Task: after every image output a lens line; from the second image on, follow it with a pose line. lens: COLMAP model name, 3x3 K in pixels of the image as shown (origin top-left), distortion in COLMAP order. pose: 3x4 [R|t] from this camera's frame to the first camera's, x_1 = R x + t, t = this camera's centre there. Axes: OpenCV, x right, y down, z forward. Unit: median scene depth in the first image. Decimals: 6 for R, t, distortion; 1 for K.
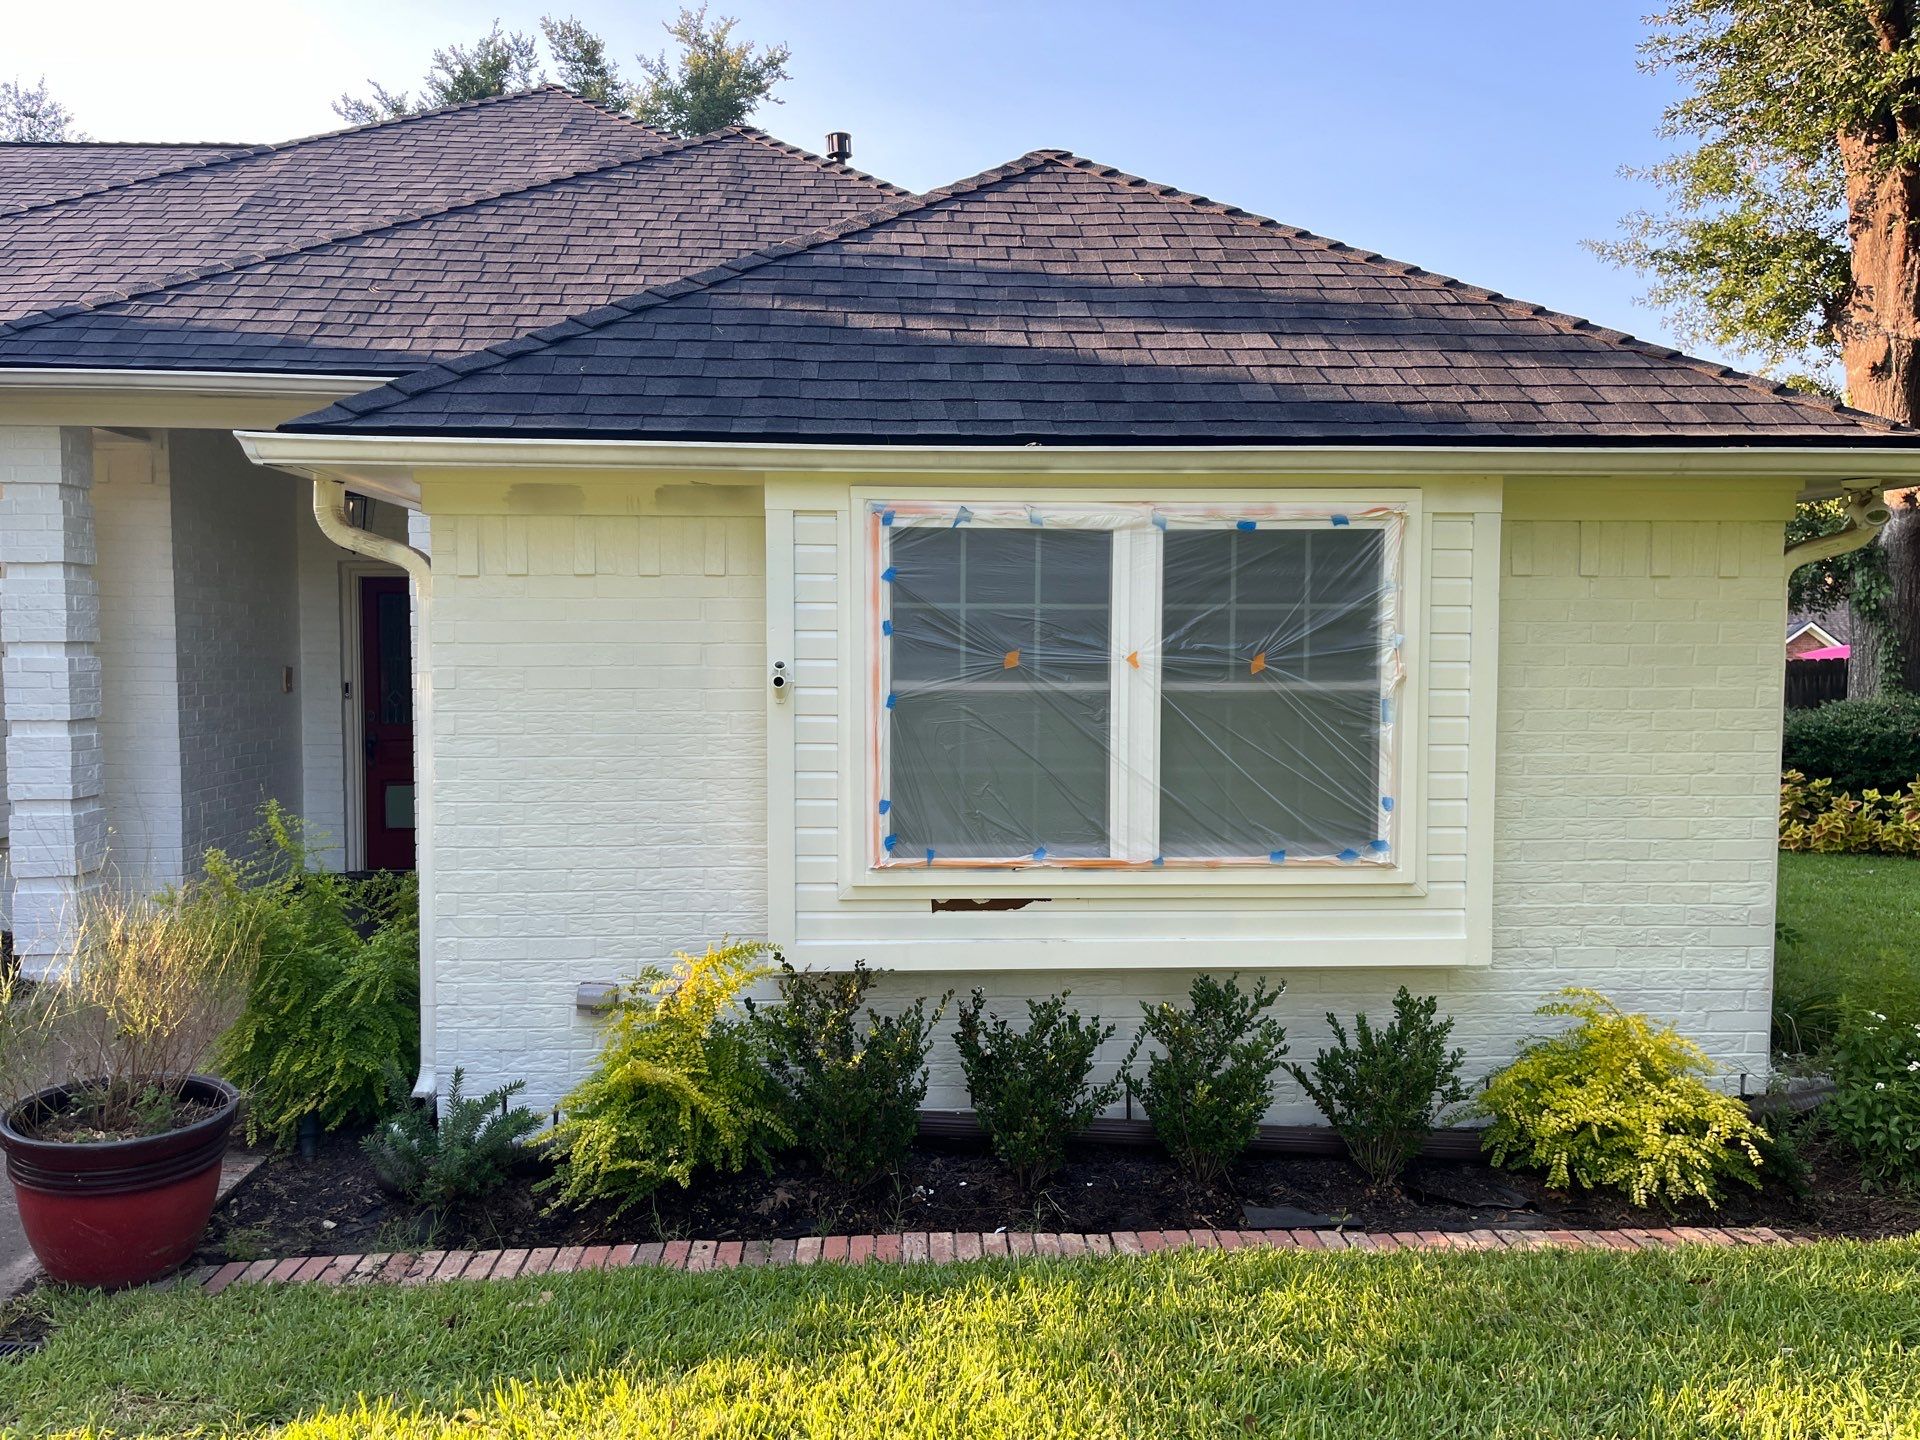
lens RADIAL K [[1454.5, 0, 958.0], [0, 1454.5, 709.6], [0, 0, 1]] dist [0.047403, -0.089872]
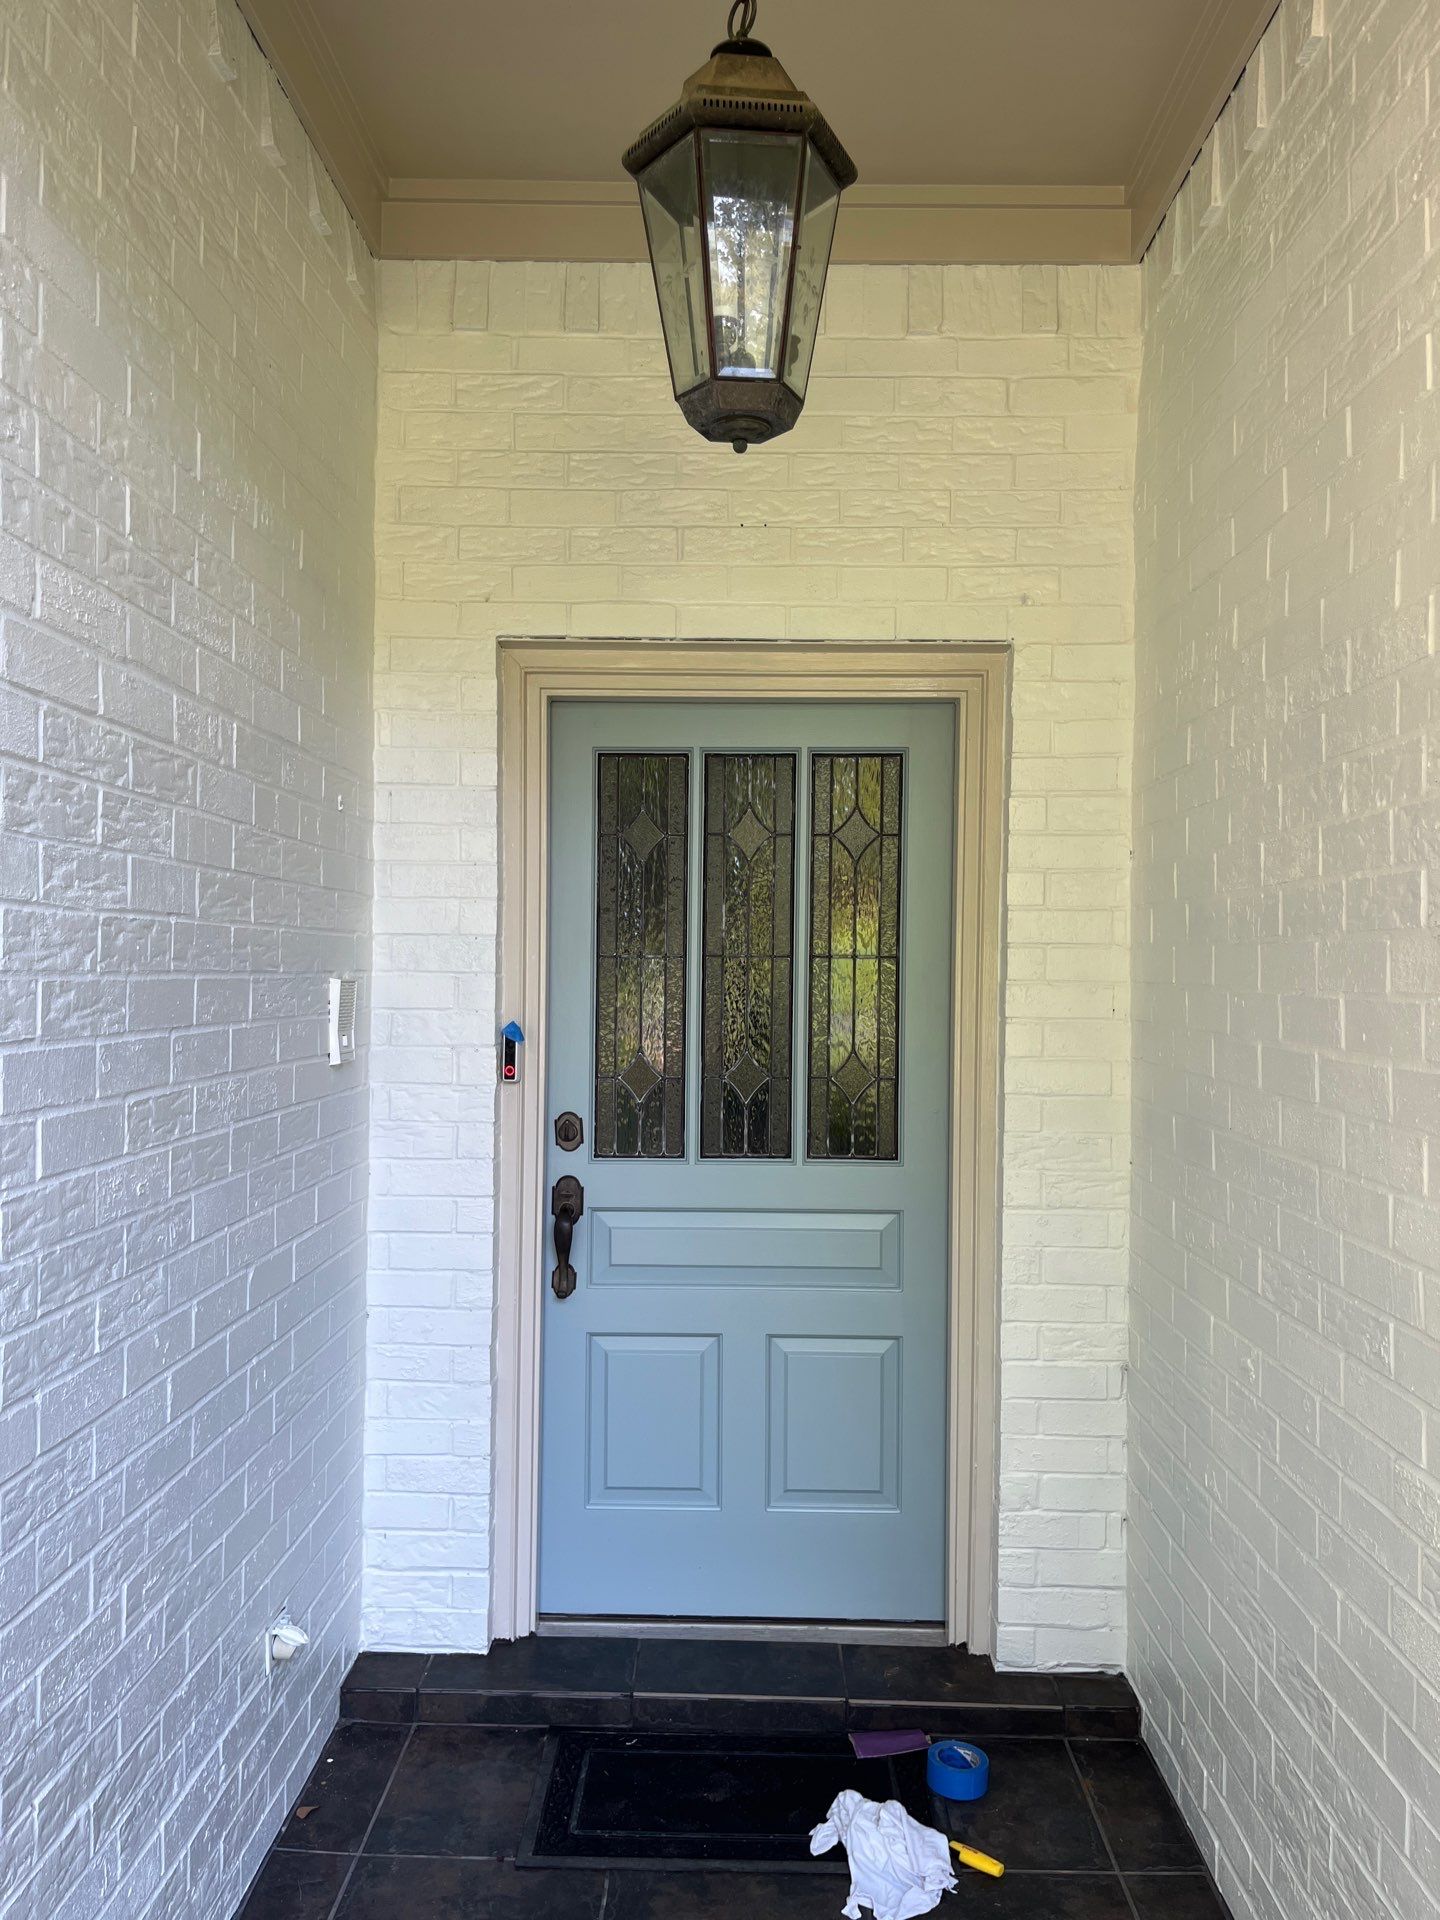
lens RADIAL K [[1454.5, 0, 720.0], [0, 1454.5, 960.0], [0, 0, 1]] dist [0.047403, -0.089872]
pose [[0.997705, 0.010800, -0.066844, -0.355840], [-0.014112, 0.998686, -0.049276, -0.018853], [0.066224, 0.050106, 0.996546, 0.699375]]
